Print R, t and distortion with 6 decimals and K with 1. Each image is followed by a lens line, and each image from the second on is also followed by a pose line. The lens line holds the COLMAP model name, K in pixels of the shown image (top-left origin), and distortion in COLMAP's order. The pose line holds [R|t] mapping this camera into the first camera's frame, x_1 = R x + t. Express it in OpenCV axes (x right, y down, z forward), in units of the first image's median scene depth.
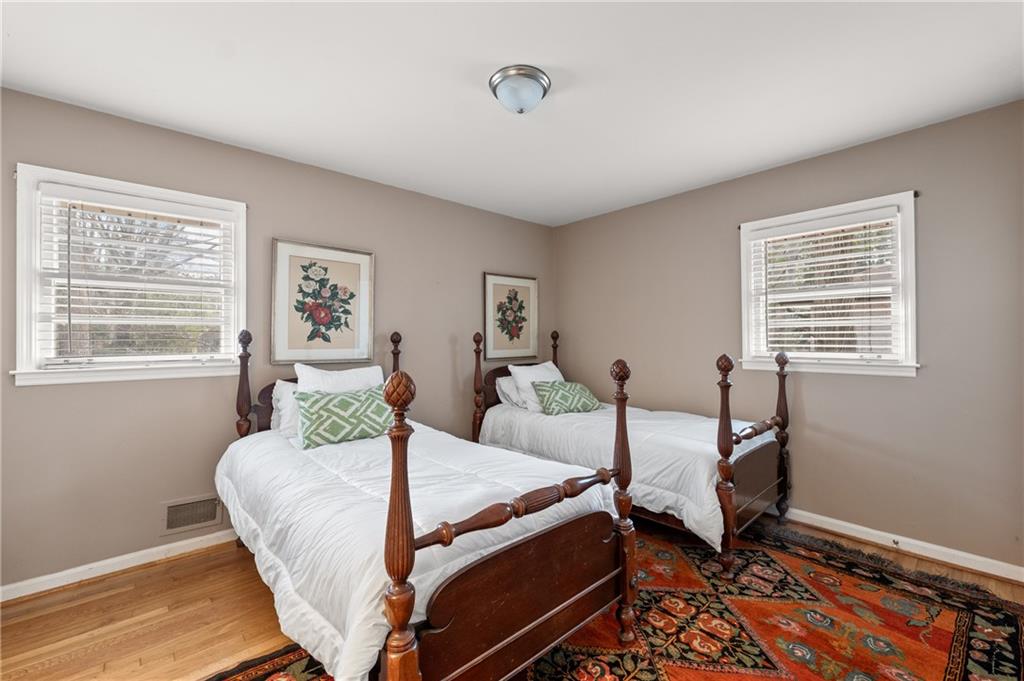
lens RADIAL K [[428.2, 0, 515.2], [0, 428.2, 347.9], [0, 0, 1]] dist [0.001877, 0.000045]
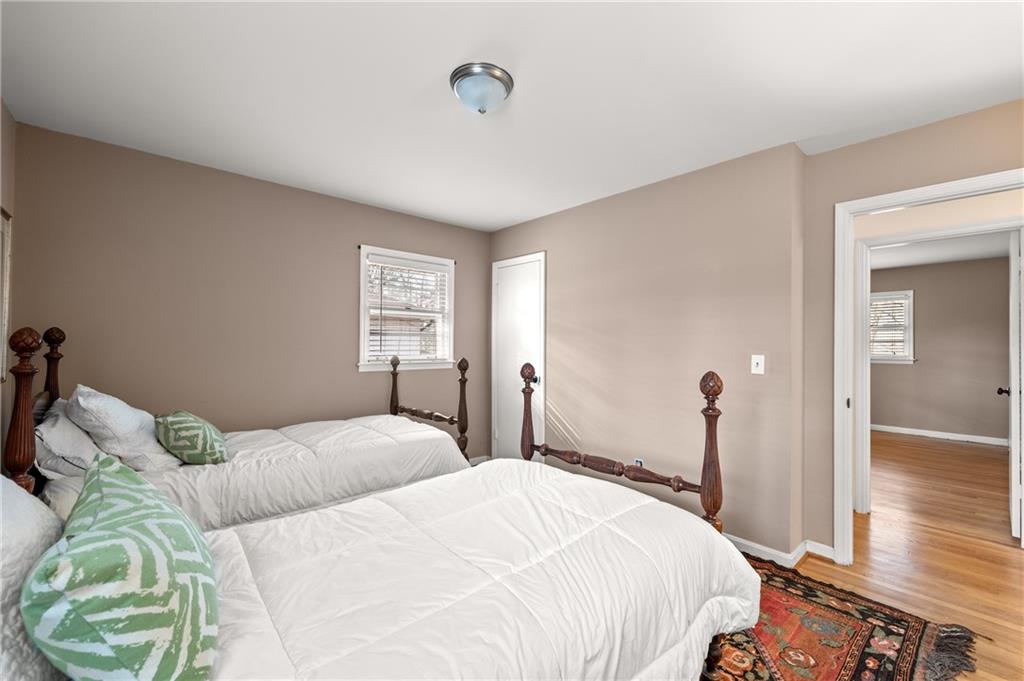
lens RADIAL K [[428.2, 0, 515.2], [0, 428.2, 347.9], [0, 0, 1]] dist [0.001877, 0.000045]
pose [[-0.017426, -0.002705, 0.999844, -0.677476], [0.012046, 0.999923, 0.002915, -0.013784], [-0.999776, 0.012095, -0.017393, 0.669654]]
